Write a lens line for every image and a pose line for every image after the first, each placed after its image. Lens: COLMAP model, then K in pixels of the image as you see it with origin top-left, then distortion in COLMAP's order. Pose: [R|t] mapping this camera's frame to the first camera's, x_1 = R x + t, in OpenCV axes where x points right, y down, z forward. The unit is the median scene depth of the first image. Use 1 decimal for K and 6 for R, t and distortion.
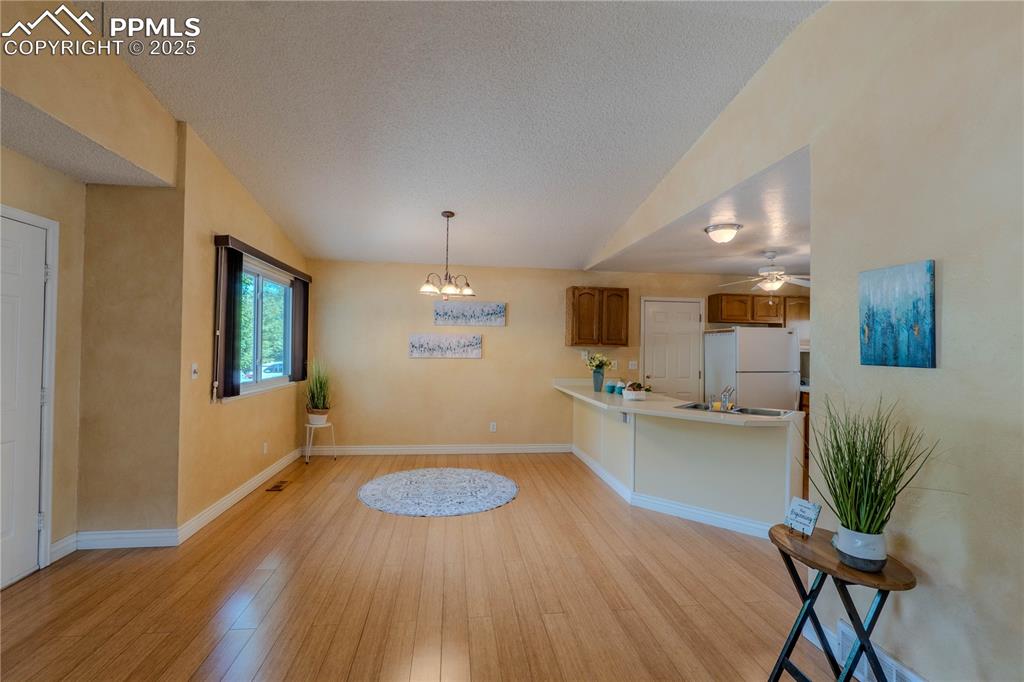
lens RADIAL K [[461.8, 0, 512.0], [0, 461.8, 341.0], [0, 0, 1]] dist [-0.013310, 0.000119]
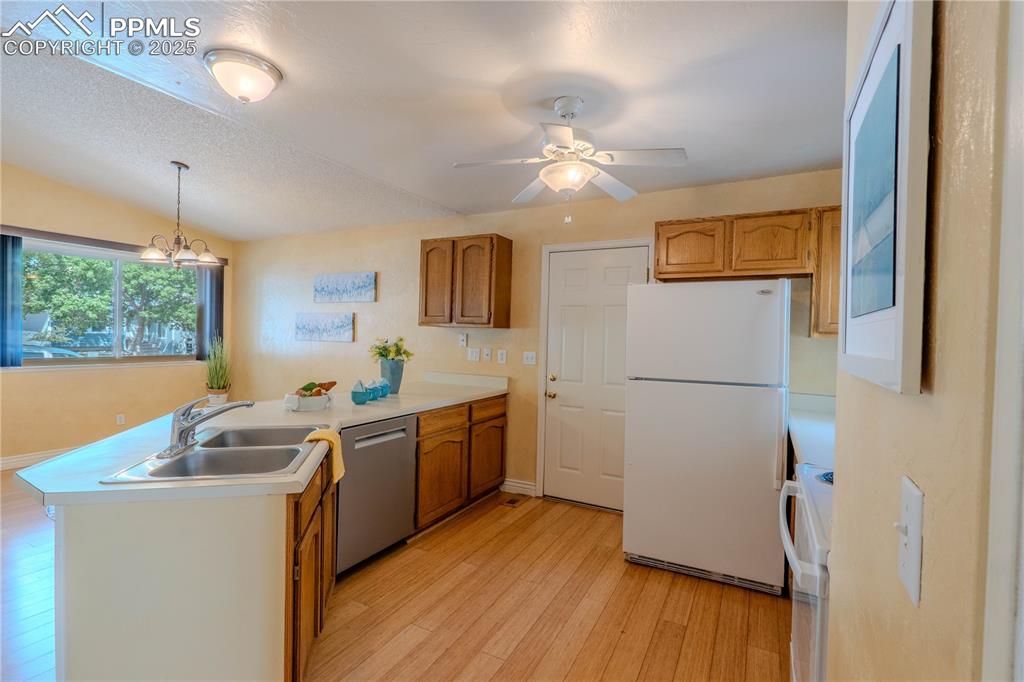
lens RADIAL K [[461.8, 0, 512.0], [0, 461.8, 341.0], [0, 0, 1]] dist [-0.013310, 0.000119]
pose [[0.816557, 0.014729, -0.577077, 0.623518], [-0.001754, 0.999733, 0.023035, 0.015857], [0.577263, -0.017797, 0.816365, 0.499168]]
